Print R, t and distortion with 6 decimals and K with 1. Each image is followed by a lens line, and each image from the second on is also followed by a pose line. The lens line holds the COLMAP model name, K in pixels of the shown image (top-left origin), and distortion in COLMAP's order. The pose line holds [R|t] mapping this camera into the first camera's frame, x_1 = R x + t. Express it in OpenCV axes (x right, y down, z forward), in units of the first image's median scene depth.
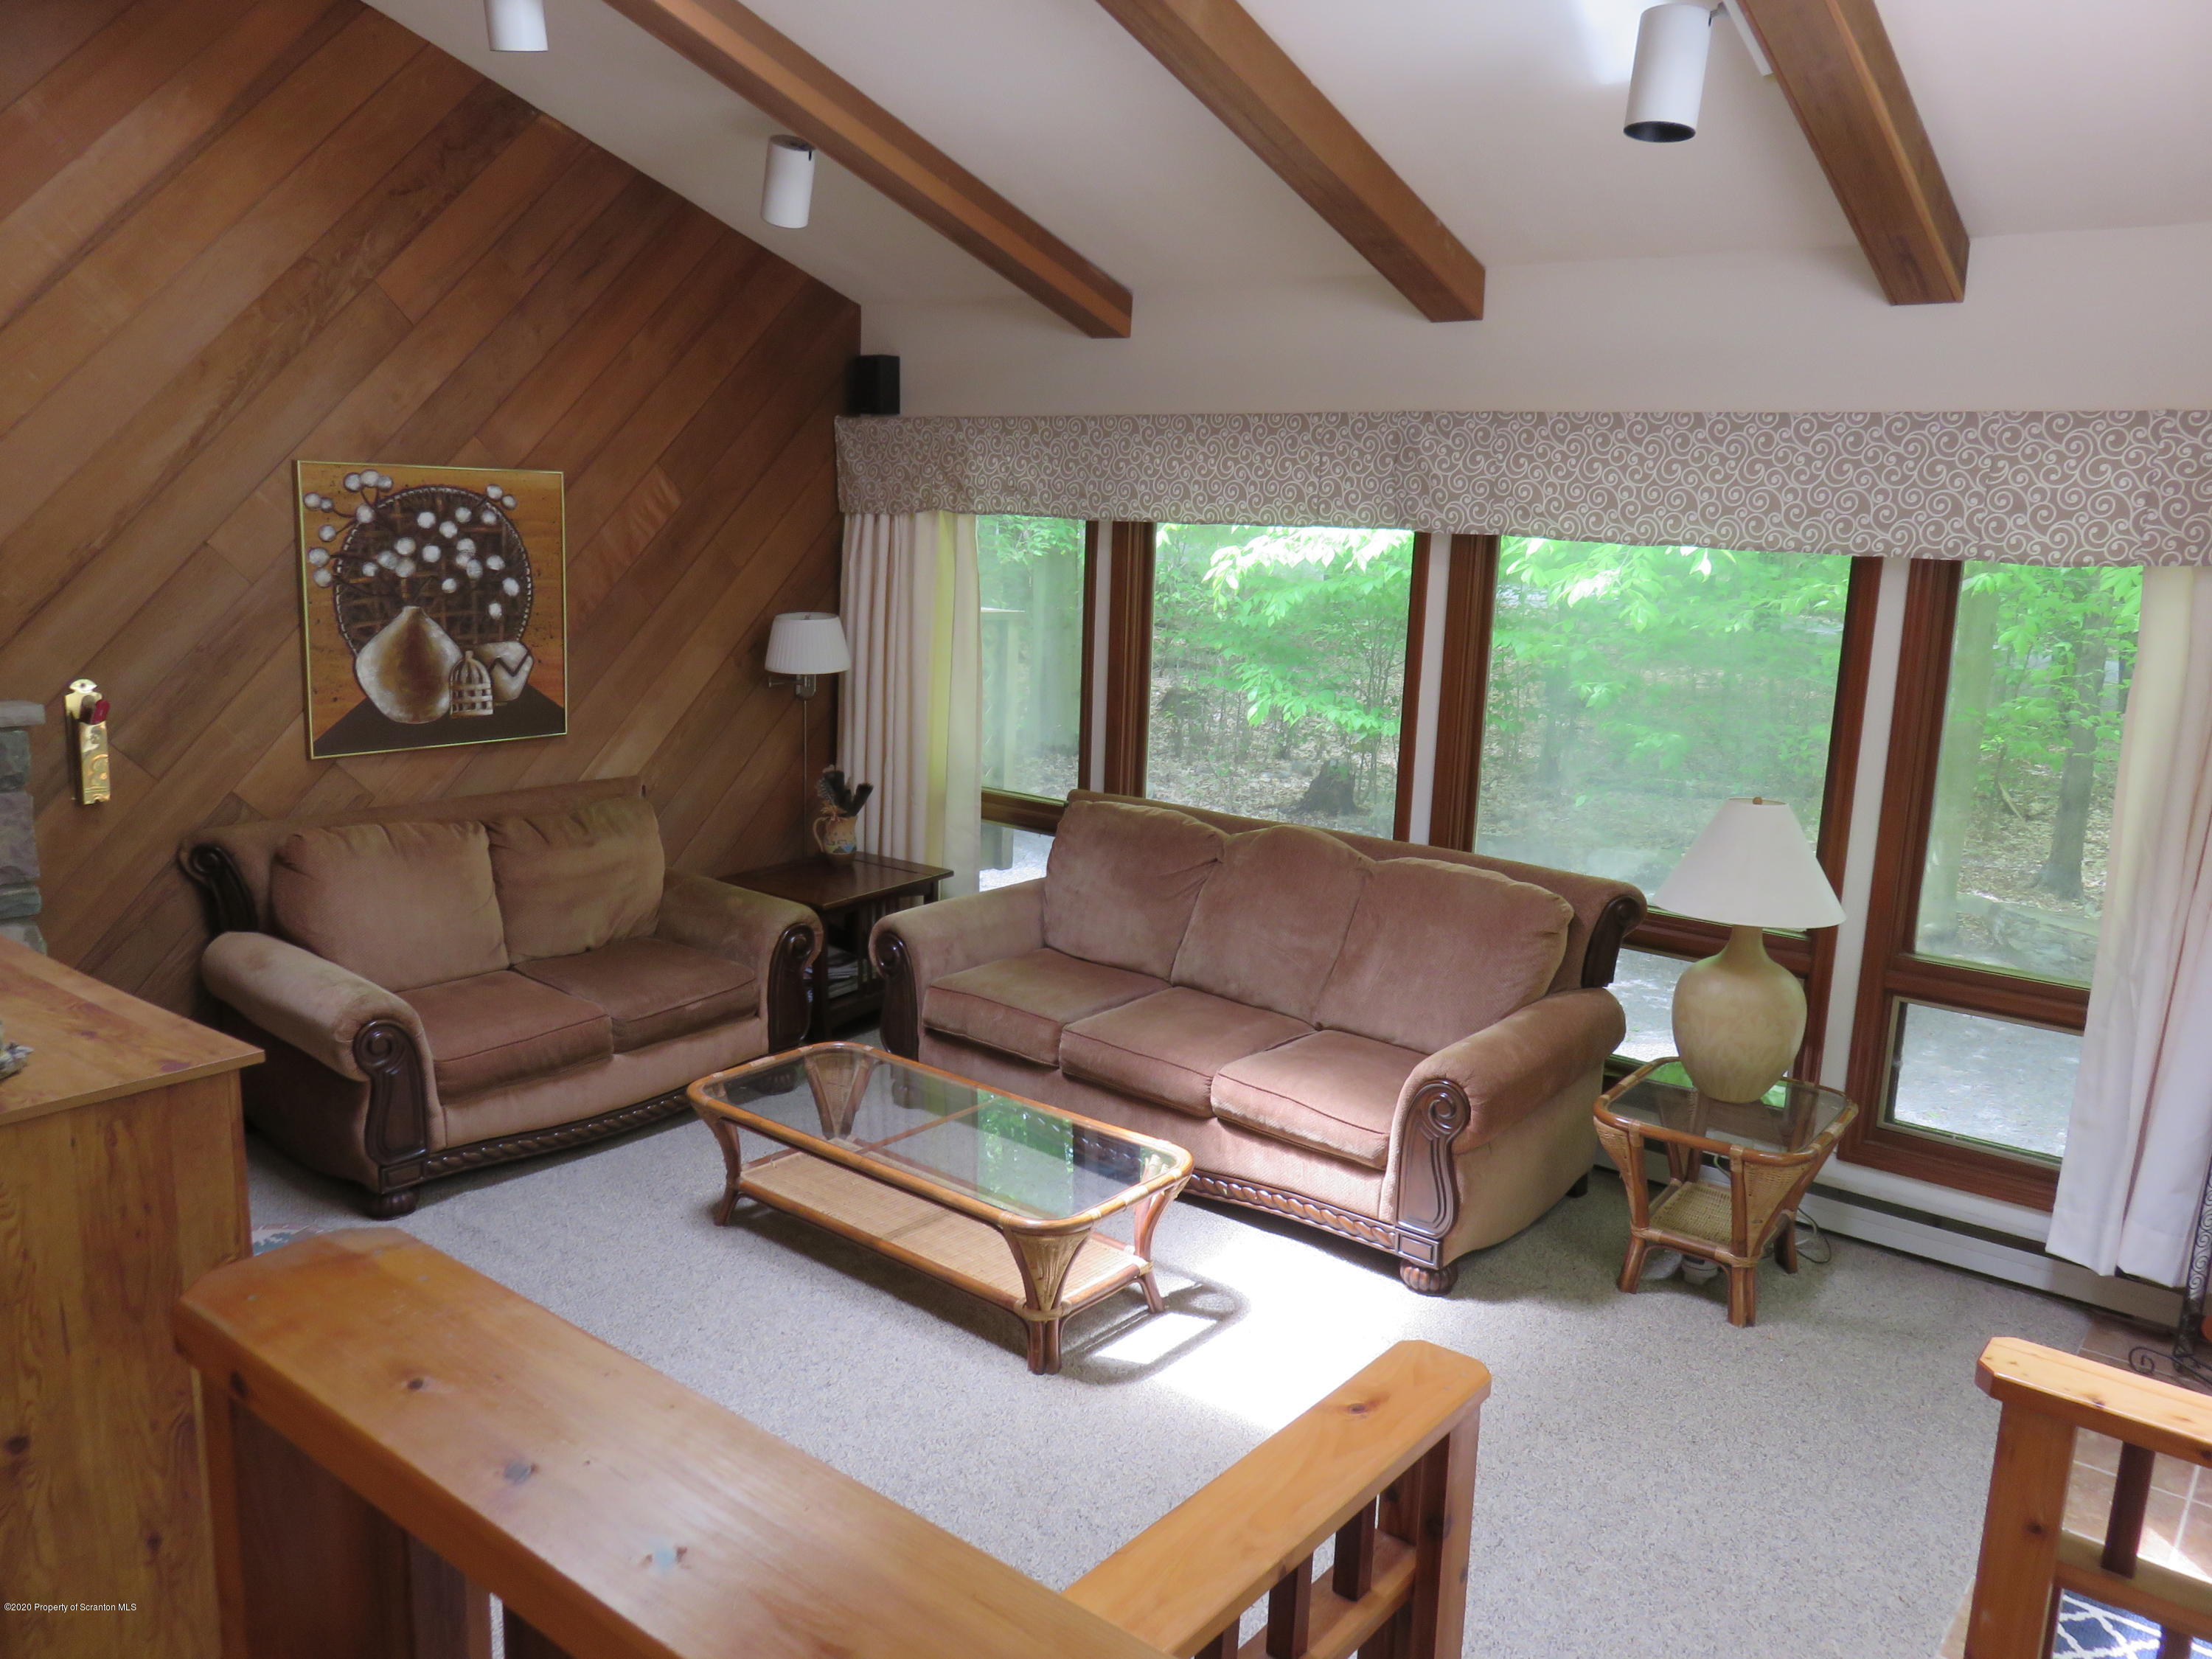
lens RADIAL K [[1653.8, 0, 1097.6], [0, 1653.8, 830.0], [0, 0, 1]] dist [-0.029490, 0.008686]
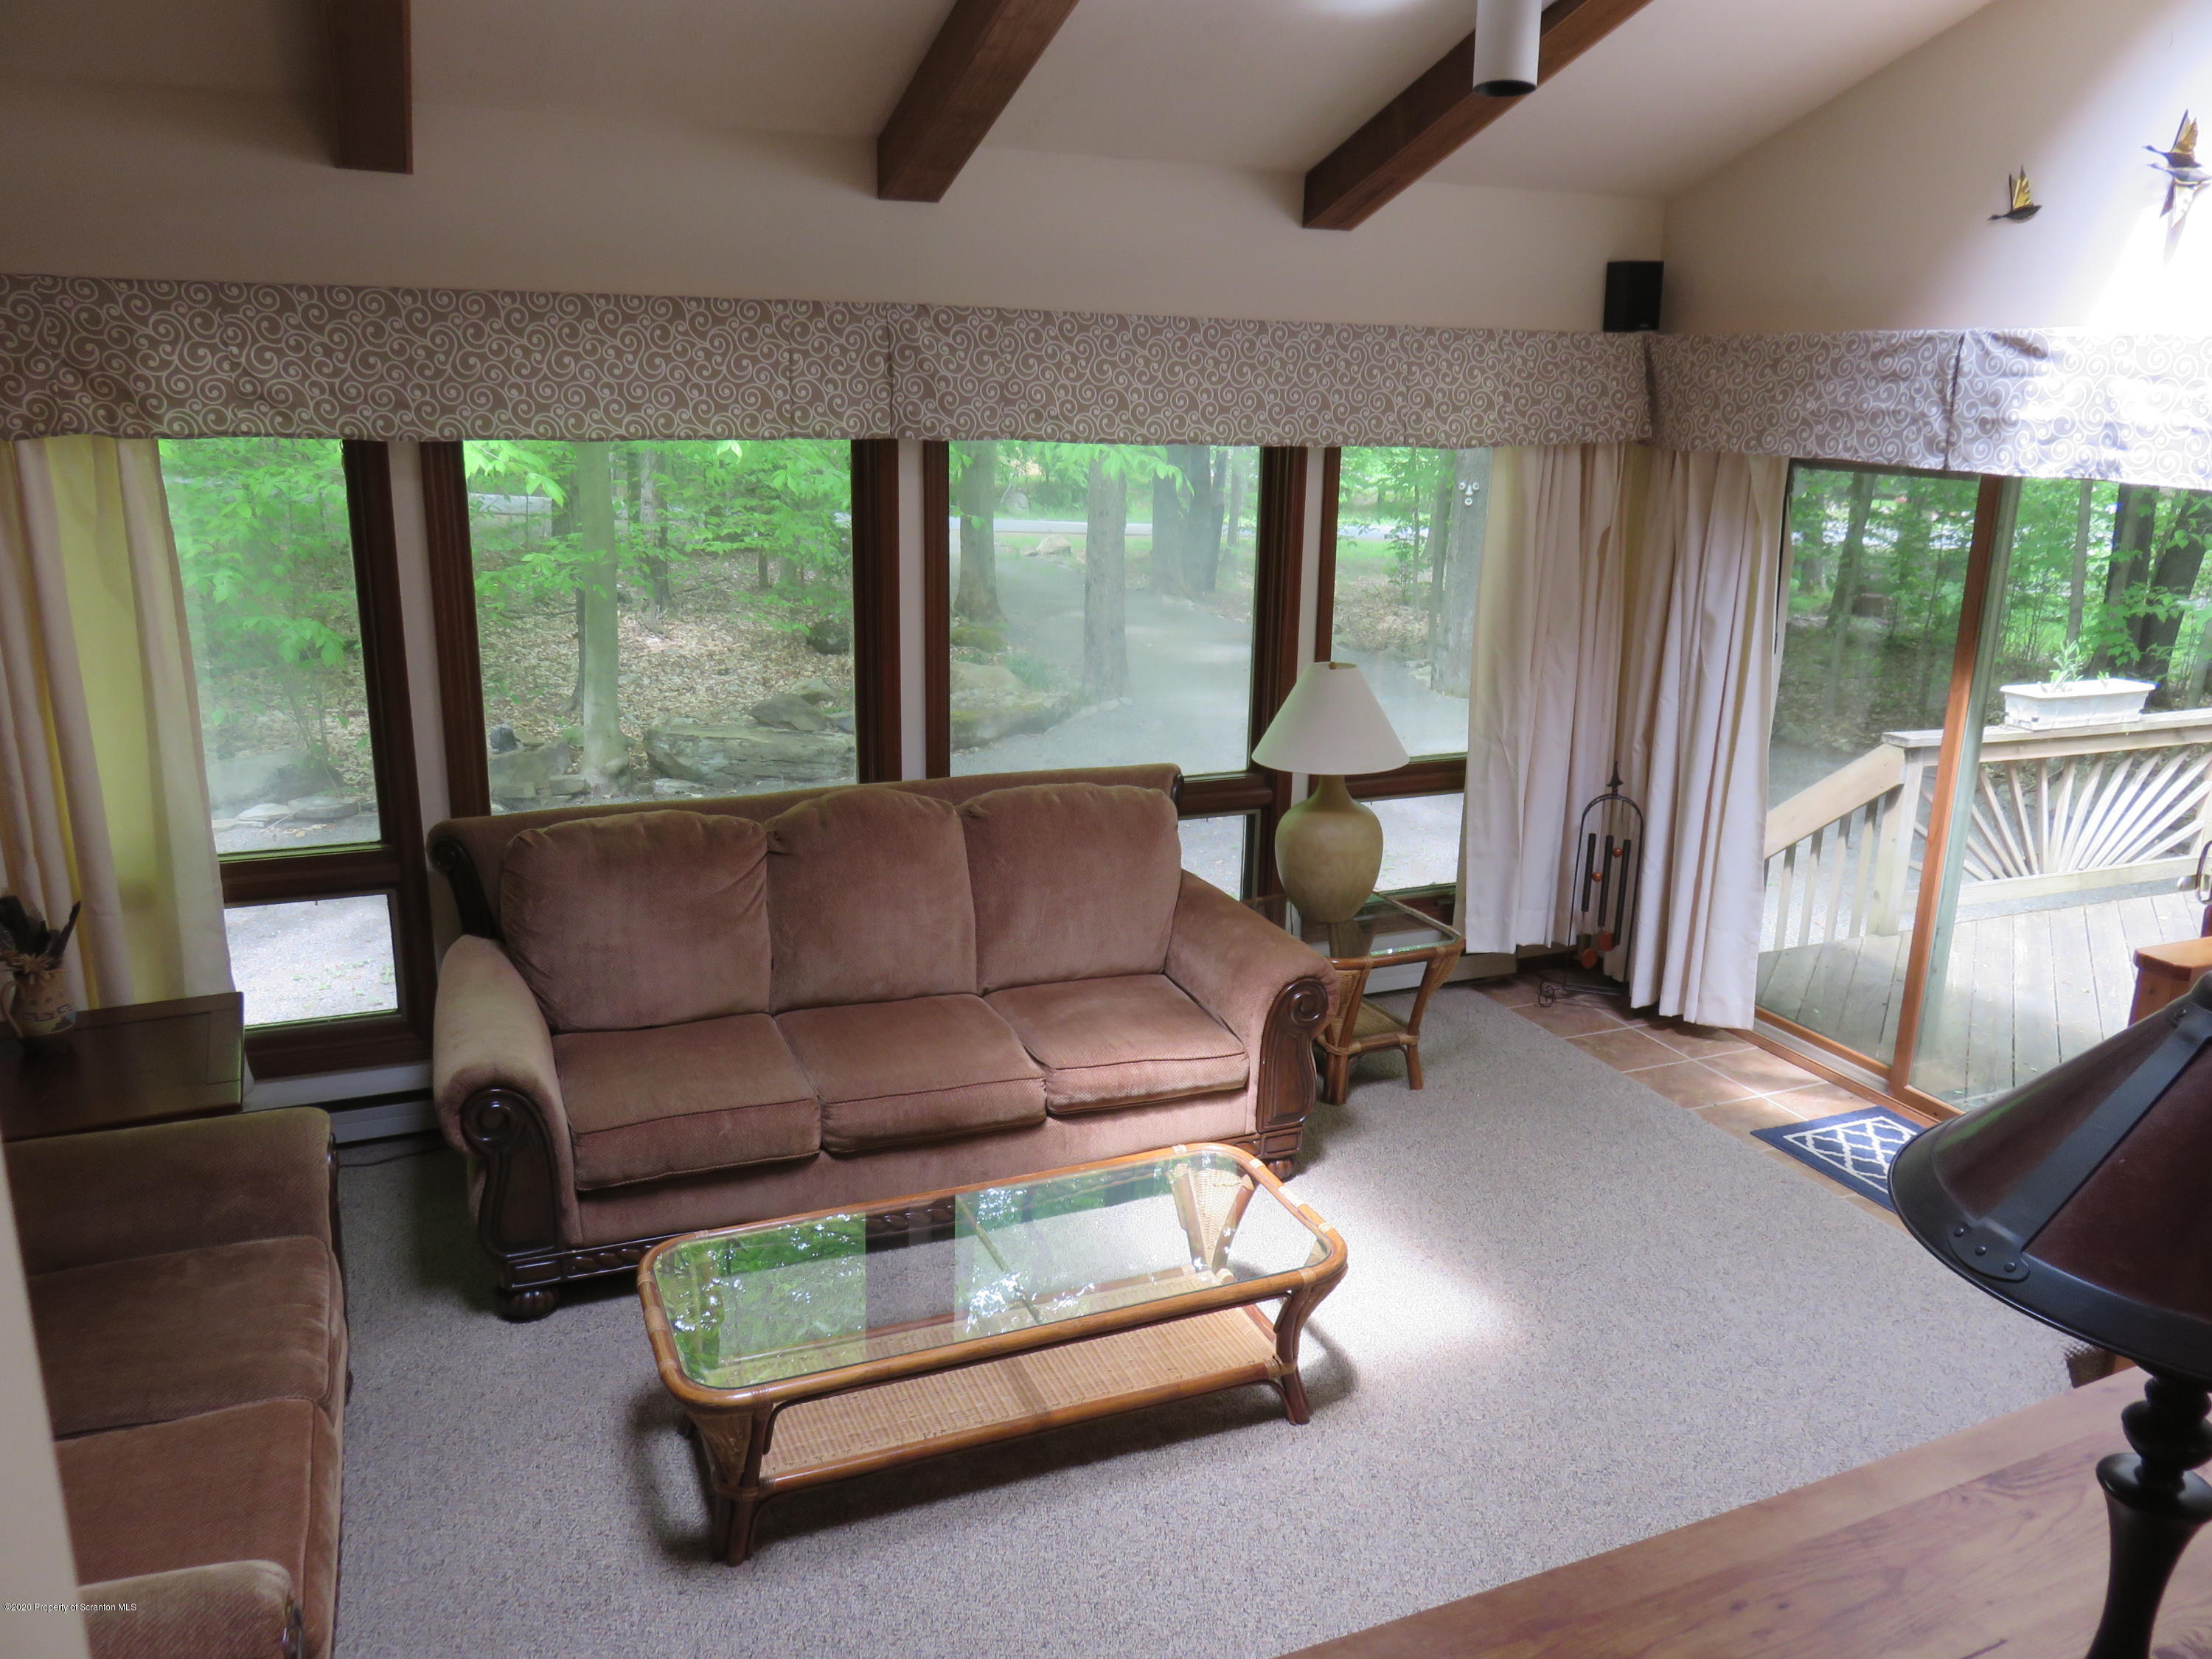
lens RADIAL K [[1653.8, 0, 1104.1], [0, 1653.8, 830.3], [0, 0, 1]] dist [-0.029490, 0.008686]
pose [[0.469453, -0.234631, 0.851212, -0.605407], [0.177490, 0.969445, 0.169334, -0.114467], [-0.864934, 0.071587, 0.496753, 0.505524]]
